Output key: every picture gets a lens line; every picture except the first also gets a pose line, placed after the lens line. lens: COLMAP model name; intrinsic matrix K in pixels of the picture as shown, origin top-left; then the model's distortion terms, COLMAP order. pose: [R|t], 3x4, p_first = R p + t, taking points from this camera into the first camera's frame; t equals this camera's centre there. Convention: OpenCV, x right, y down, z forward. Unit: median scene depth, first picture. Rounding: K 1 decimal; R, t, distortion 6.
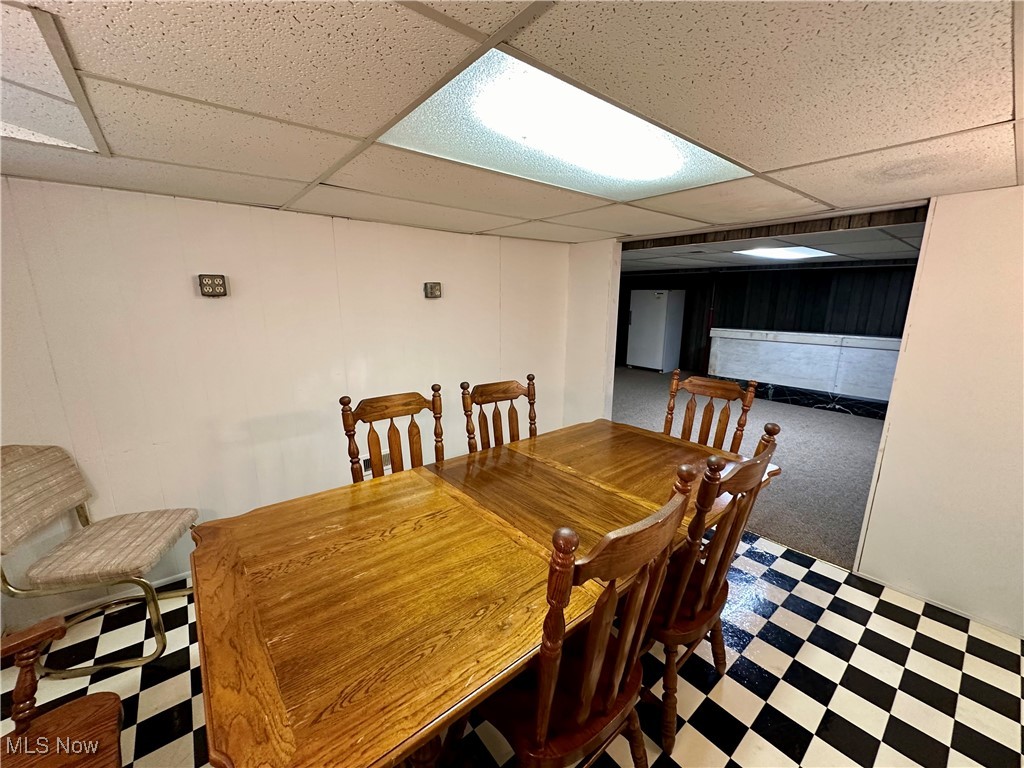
lens RADIAL K [[405.3, 0, 512.0], [0, 405.3, 384.0], [0, 0, 1]] dist [-0.000333, -0.000020]
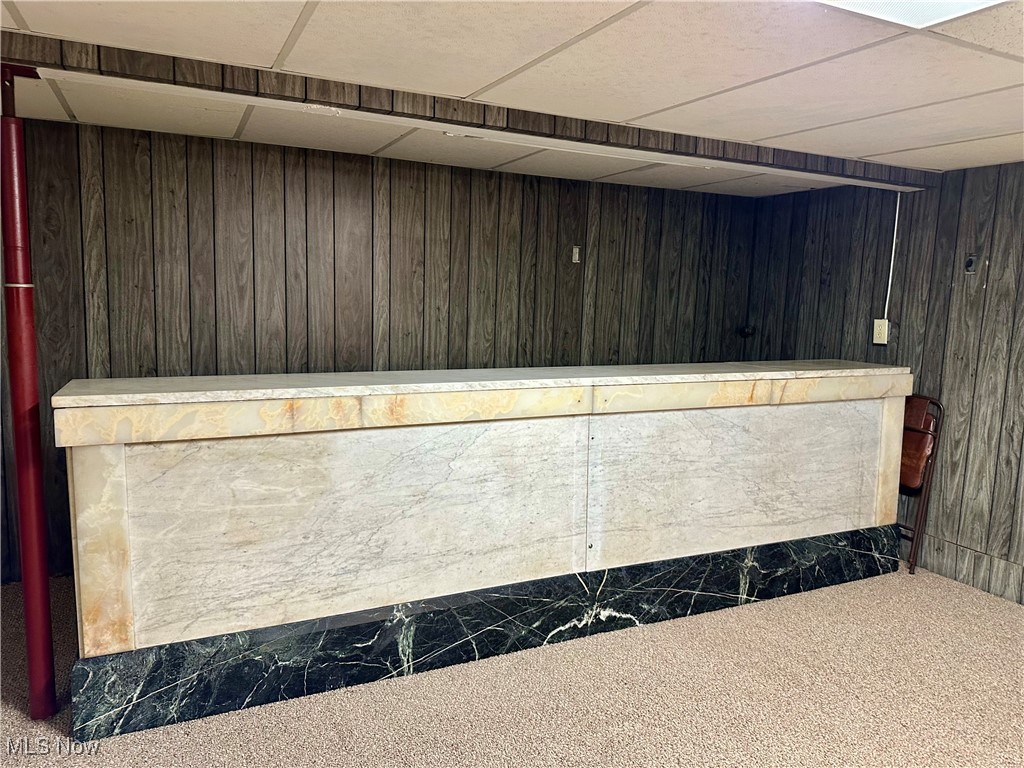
lens RADIAL K [[716.0, 0, 512.0], [0, 716.0, 384.0], [0, 0, 1]] dist [0.030419, -0.001495]
pose [[0.226935, -0.134987, 0.964510, 0.292330], [0.166675, 0.981120, 0.098095, -0.163545], [-0.959541, 0.138499, 0.245149, 0.872884]]
